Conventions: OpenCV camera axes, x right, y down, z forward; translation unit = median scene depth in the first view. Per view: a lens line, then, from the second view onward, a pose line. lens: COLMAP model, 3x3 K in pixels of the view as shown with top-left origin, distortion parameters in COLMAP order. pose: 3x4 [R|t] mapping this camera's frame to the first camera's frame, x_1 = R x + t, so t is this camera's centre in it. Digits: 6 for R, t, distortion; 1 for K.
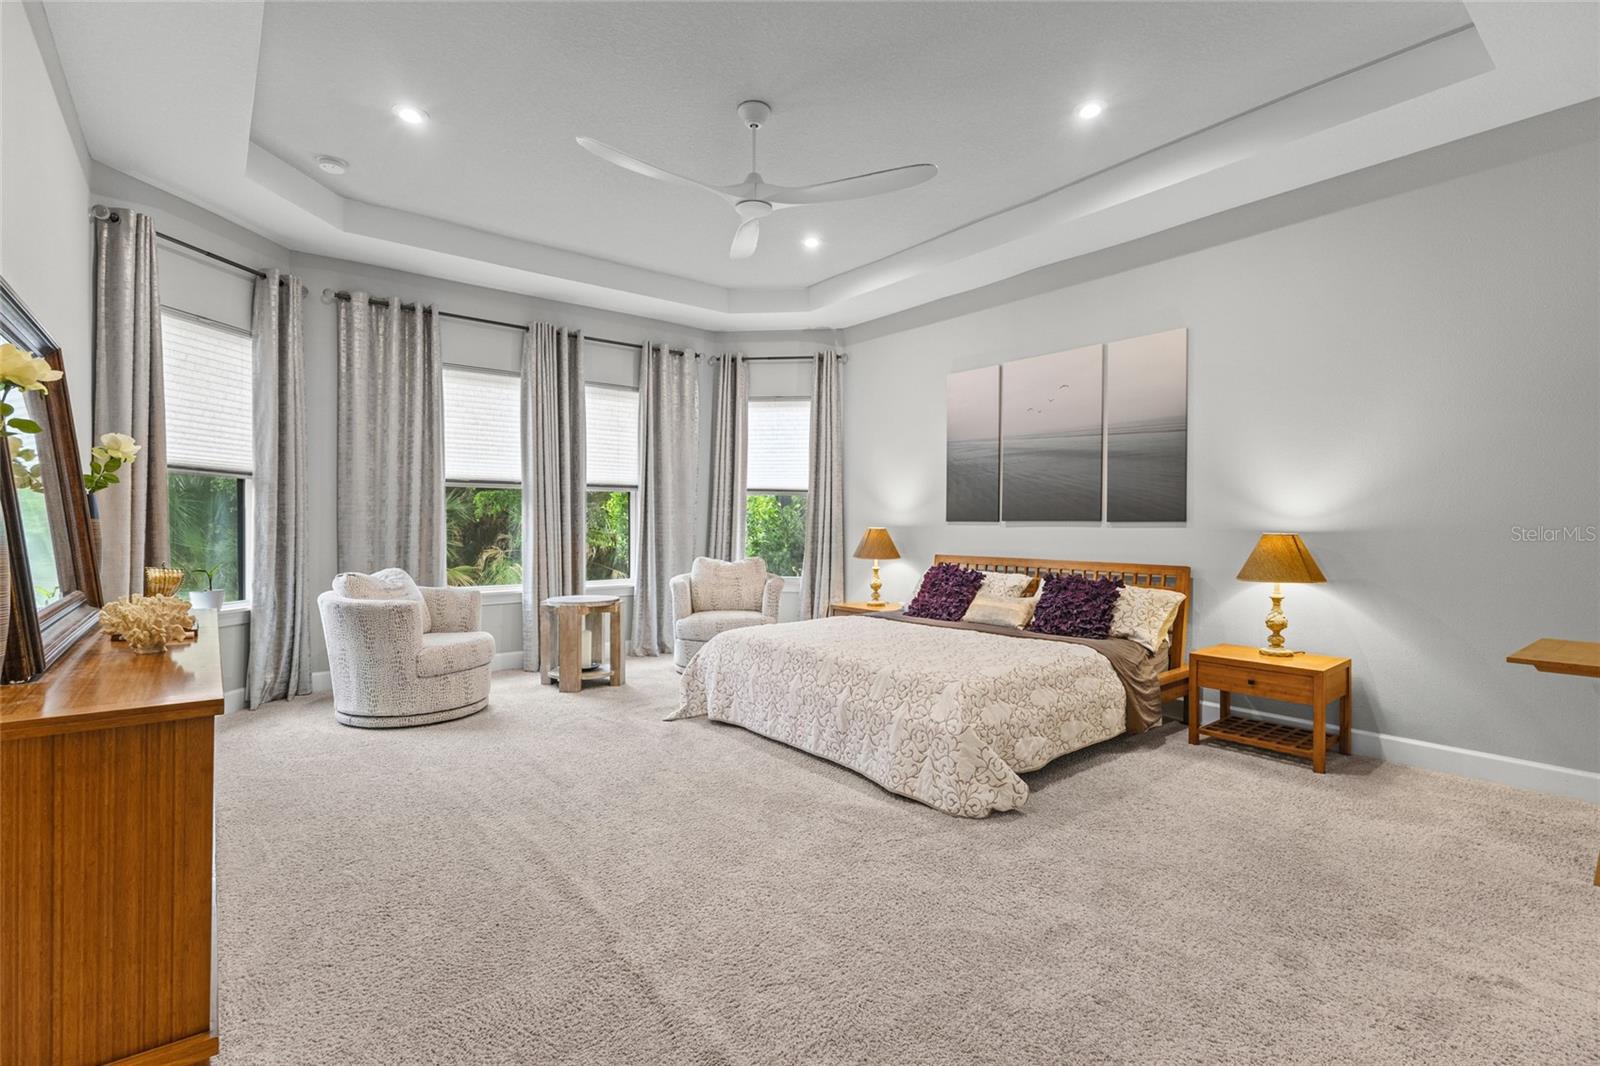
lens RADIAL K [[747.2, 0, 808.4], [0, 747.2, 516.7], [0, 0, 1]] dist [0.005743, -0.001222]
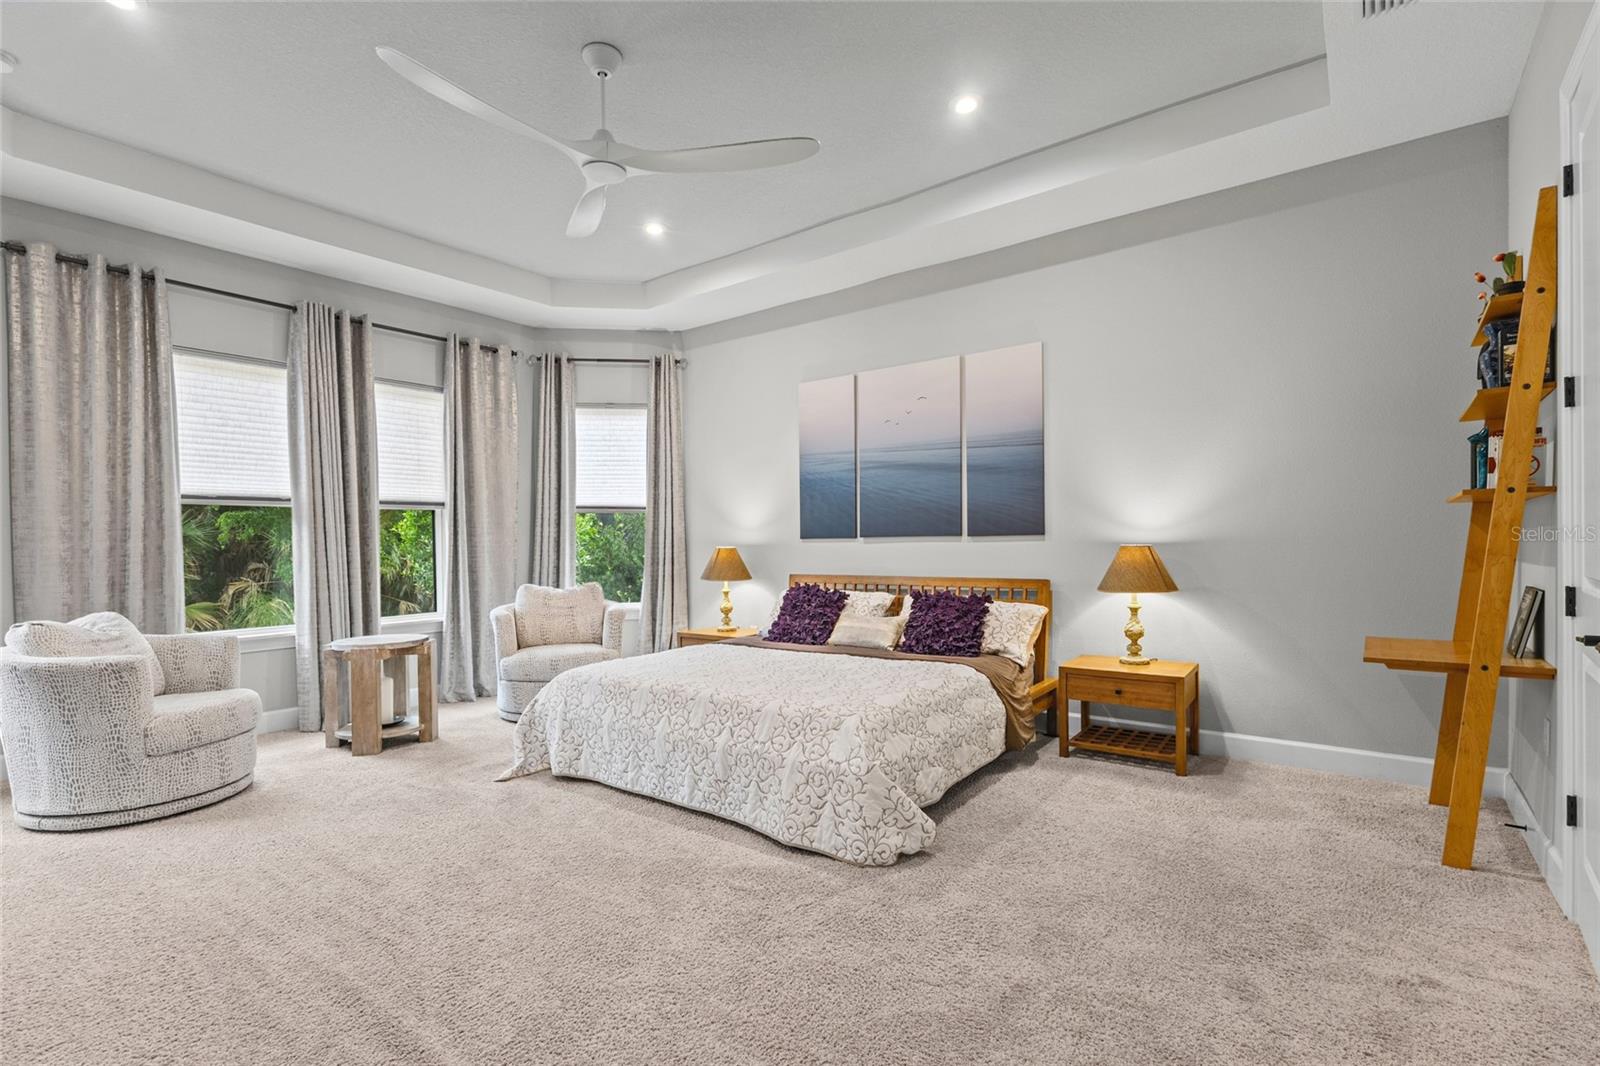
lens RADIAL K [[747.2, 0, 801.5], [0, 747.2, 544.1], [0, 0, 1]] dist [0.005743, -0.001222]
pose [[0.969862, -0.017488, 0.243025, -0.058943], [0.014738, 0.999805, 0.013129, 0.000551], [-0.243208, -0.009152, 0.969931, 0.102027]]
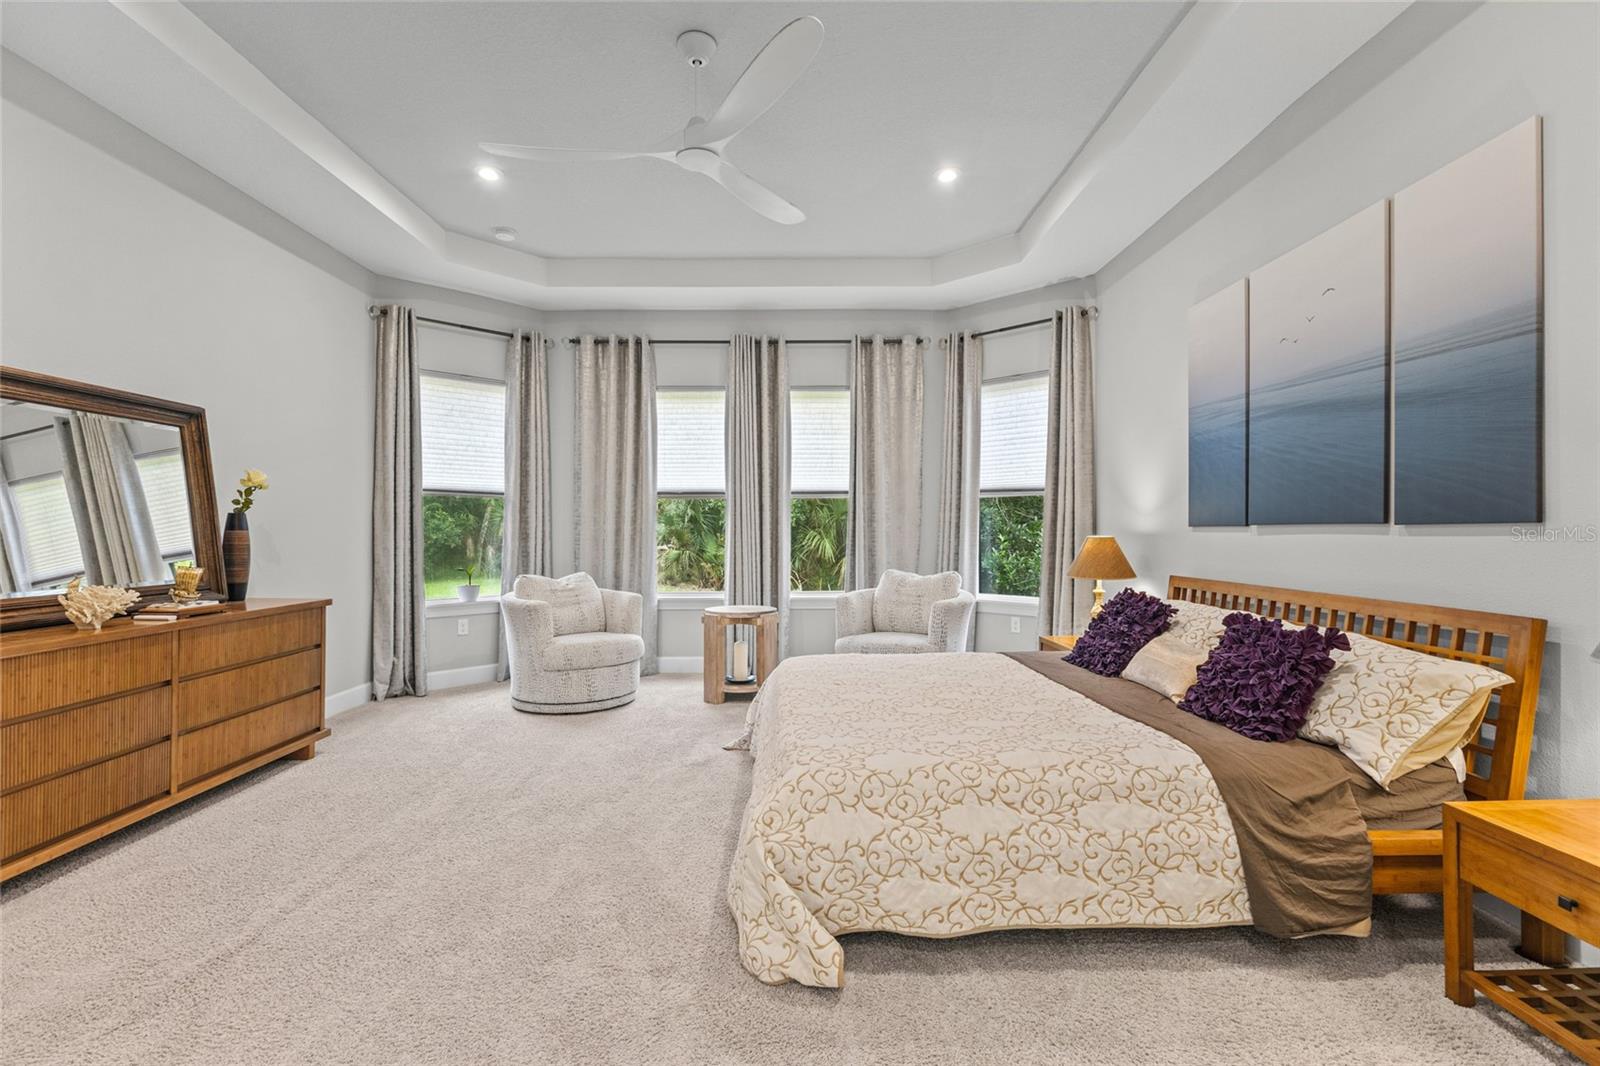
lens RADIAL K [[747.2, 0, 794.4], [0, 747.2, 523.1], [0, 0, 1]] dist [0.005743, -0.001222]
pose [[0.777836, -0.011602, -0.628360, 0.439360], [0.009690, 0.999932, -0.006467, 0.005024], [0.628392, -0.001058, 0.777896, 0.336653]]
